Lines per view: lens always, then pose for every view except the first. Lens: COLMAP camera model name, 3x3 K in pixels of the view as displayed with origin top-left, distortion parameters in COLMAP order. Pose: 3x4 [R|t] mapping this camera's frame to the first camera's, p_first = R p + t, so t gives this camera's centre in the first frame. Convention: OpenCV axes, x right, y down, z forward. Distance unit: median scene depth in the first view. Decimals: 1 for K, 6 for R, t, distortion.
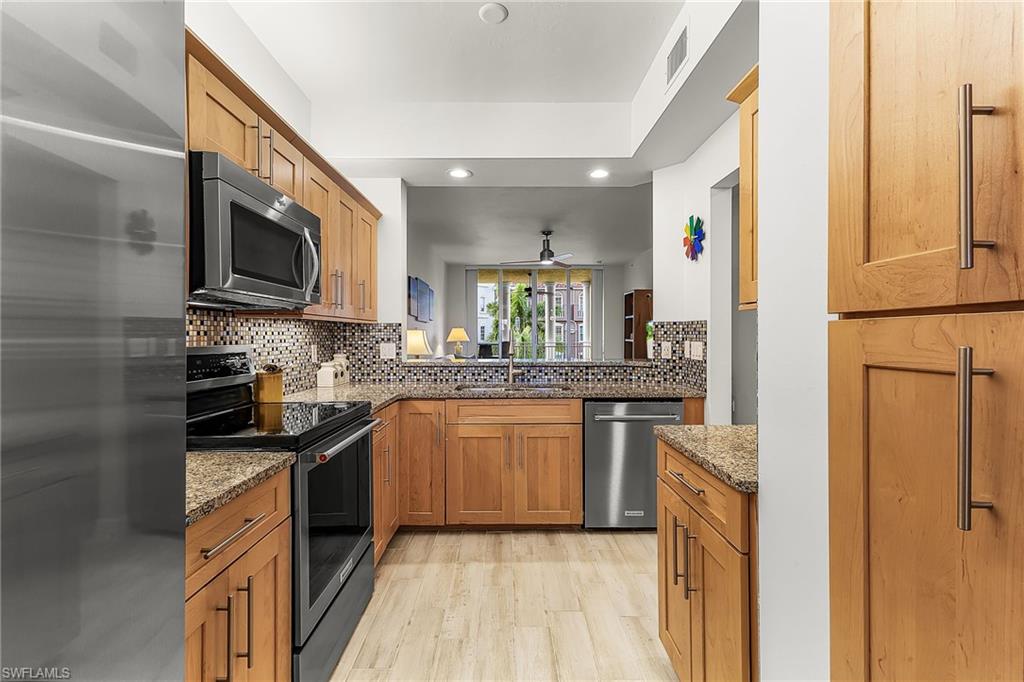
lens RADIAL K [[445.7, 0, 514.5], [0, 445.7, 337.8], [0, 0, 1]] dist [0.011566, -0.000140]
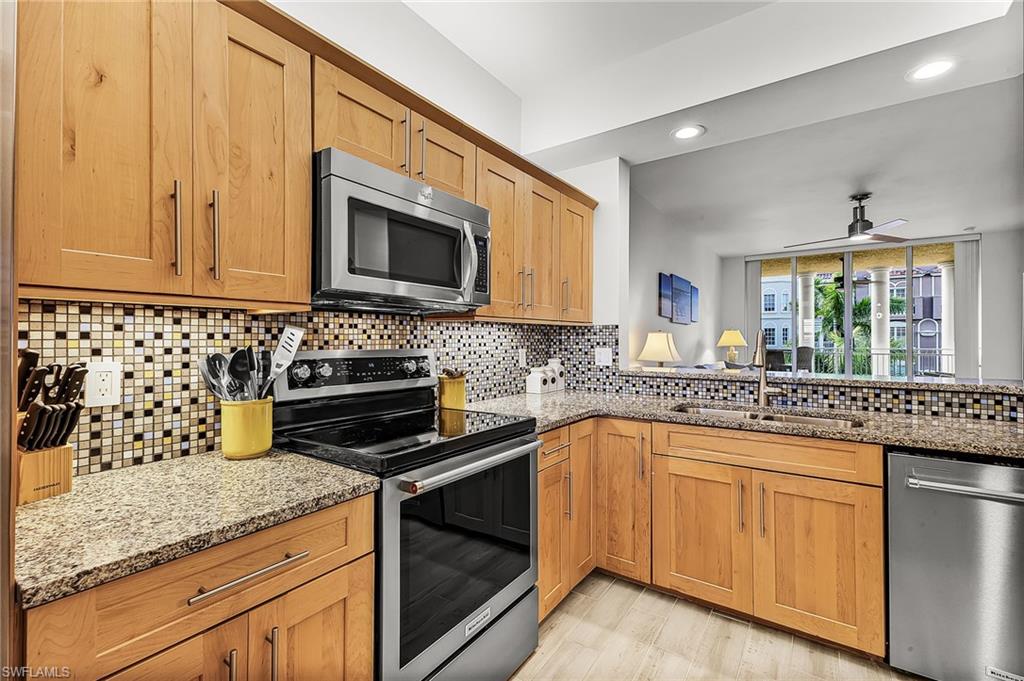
lens RADIAL K [[445.7, 0, 514.5], [0, 445.7, 337.3], [0, 0, 1]] dist [0.011566, -0.000140]
pose [[0.814024, -0.001667, -0.580829, 0.101240], [-0.003636, 0.999962, -0.007965, -0.001459], [0.580820, 0.008595, 0.813987, 0.222612]]
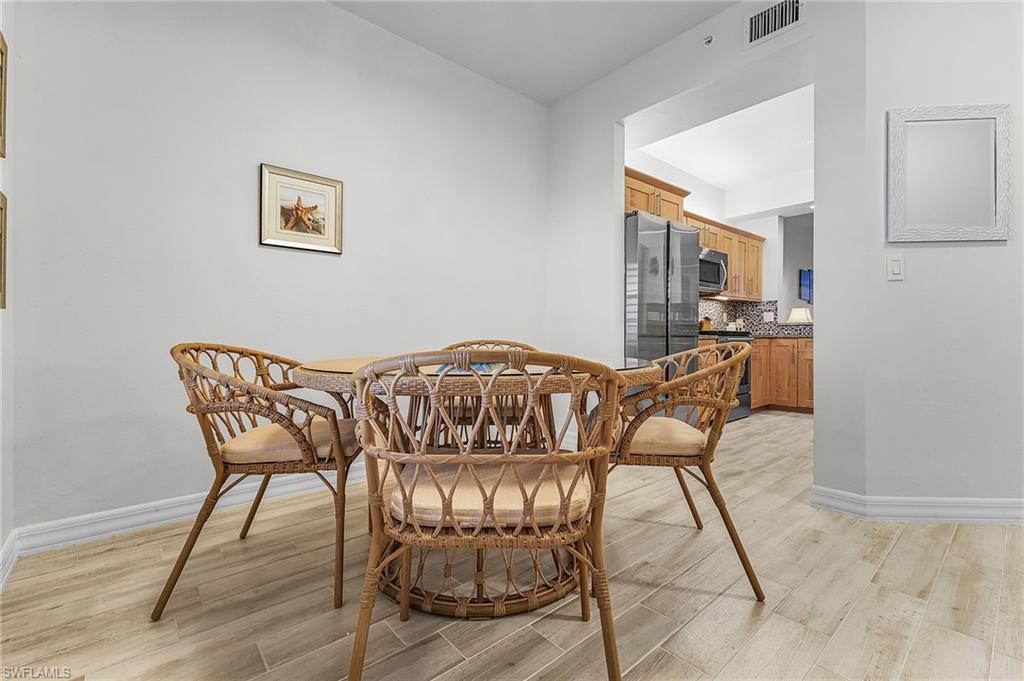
lens RADIAL K [[445.7, 0, 514.5], [0, 445.7, 337.3], [0, 0, 1]] dist [0.011566, -0.000140]
pose [[0.646329, 0.003077, -0.763053, 0.487446], [-0.001907, 0.999995, 0.002417, 0.128918], [0.763057, -0.000107, 0.646332, -1.053156]]
